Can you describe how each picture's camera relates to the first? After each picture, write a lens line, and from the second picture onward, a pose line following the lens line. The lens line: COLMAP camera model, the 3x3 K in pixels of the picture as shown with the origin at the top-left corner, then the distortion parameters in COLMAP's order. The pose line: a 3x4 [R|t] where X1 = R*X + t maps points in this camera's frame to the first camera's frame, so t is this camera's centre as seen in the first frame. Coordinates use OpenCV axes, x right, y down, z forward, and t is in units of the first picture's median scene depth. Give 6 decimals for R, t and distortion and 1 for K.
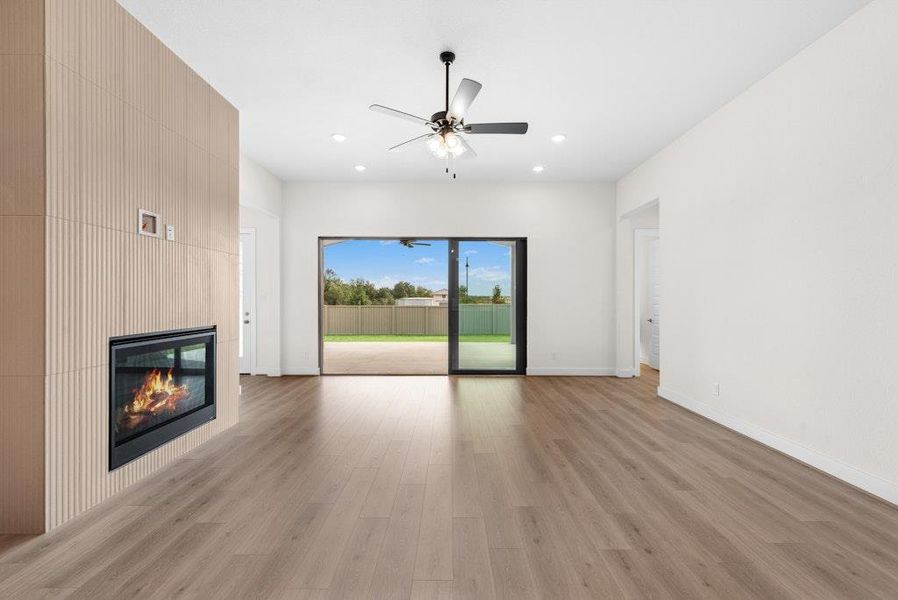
lens RADIAL K [[369.0, 0, 451.7], [0, 369.0, 300.8], [0, 0, 1]] dist [0.012457, 0.000185]
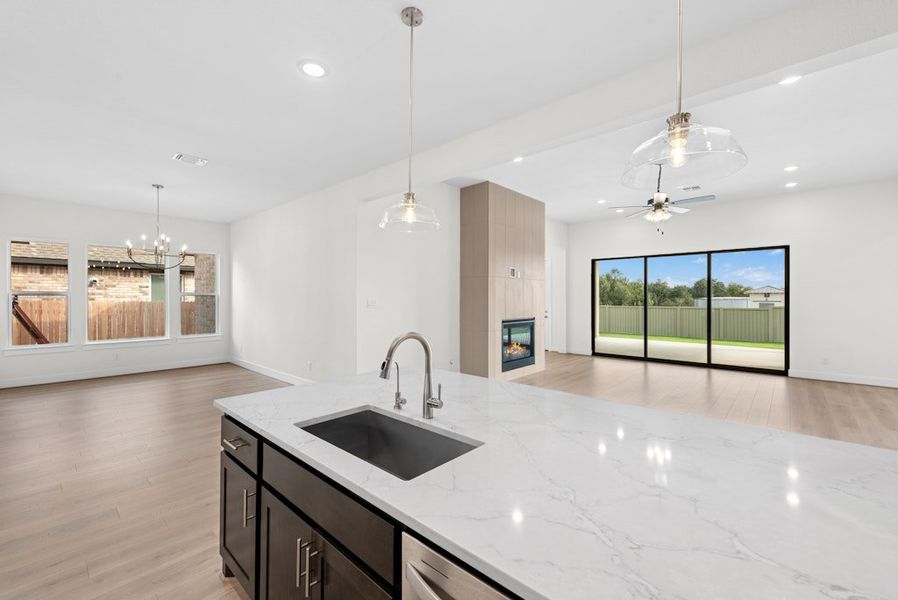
lens RADIAL K [[369.0, 0, 451.1], [0, 369.0, 299.4], [0, 0, 1]] dist [0.012457, 0.000185]
pose [[0.738310, 0.000142, -0.674461, 0.207820], [-0.001952, 0.999996, -0.001927, -0.013998], [0.674458, 0.002740, 0.738308, -0.431235]]
